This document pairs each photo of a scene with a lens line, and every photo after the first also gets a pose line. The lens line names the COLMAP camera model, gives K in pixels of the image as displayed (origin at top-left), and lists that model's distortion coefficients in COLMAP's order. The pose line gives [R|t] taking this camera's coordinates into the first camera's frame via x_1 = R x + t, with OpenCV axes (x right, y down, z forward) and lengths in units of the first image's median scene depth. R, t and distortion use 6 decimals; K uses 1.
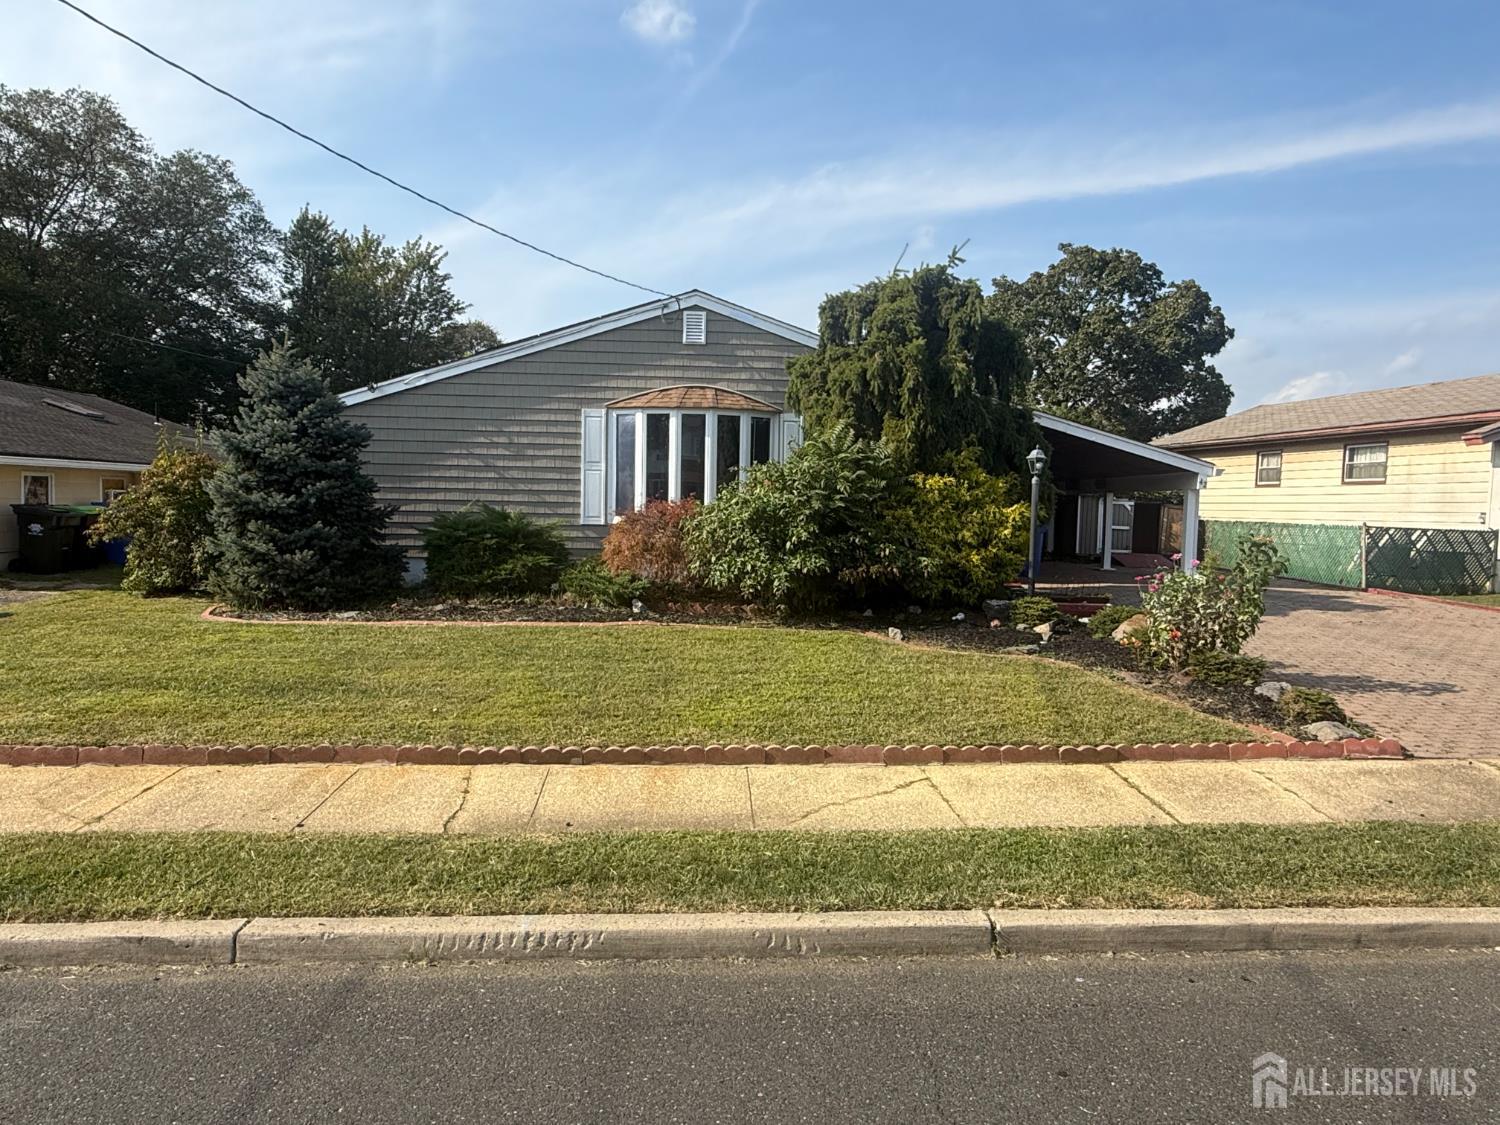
lens RADIAL K [[929.6, 0, 750.9], [0, 929.6, 558.0], [0, 0, 1]] dist [0.001013, 0.000484]
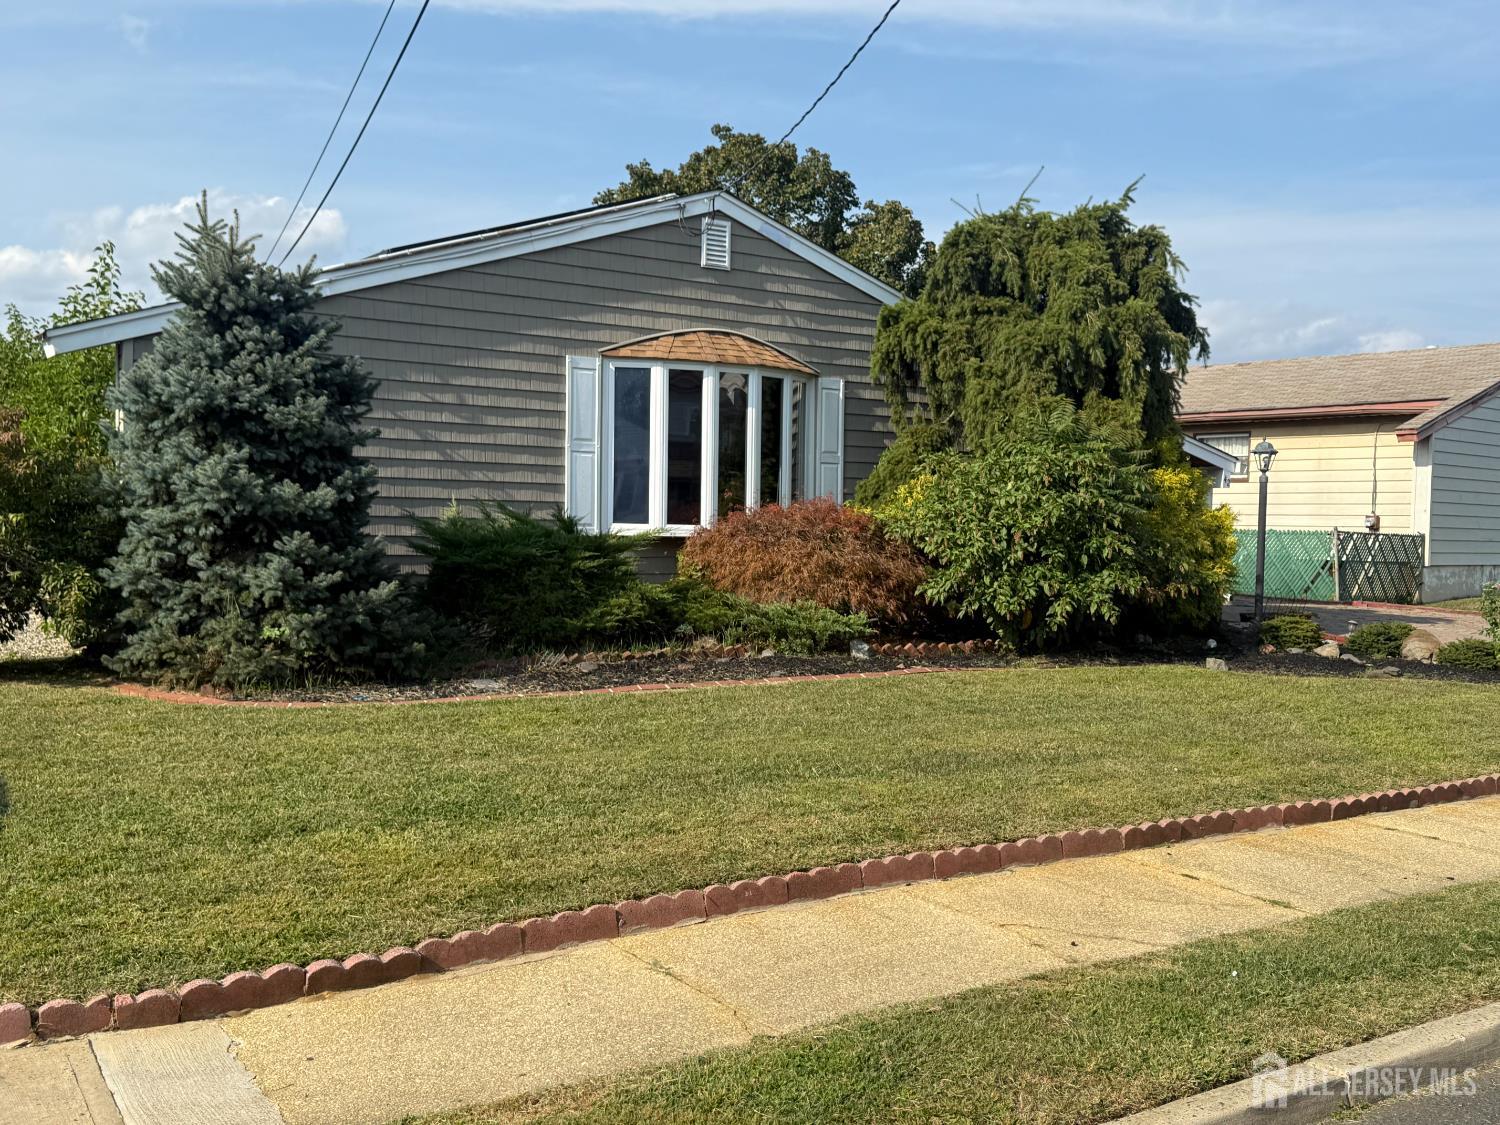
lens RADIAL K [[1539.9, 0, 748.4], [0, 1539.9, 570.4], [0, 0, 1]] dist [0.131588, 0.000000]
pose [[0.851642, -0.018955, 0.523781, -0.634814], [0.025893, 0.999647, -0.005926, -0.003002], [-0.523483, 0.018610, 0.851833, 0.031545]]
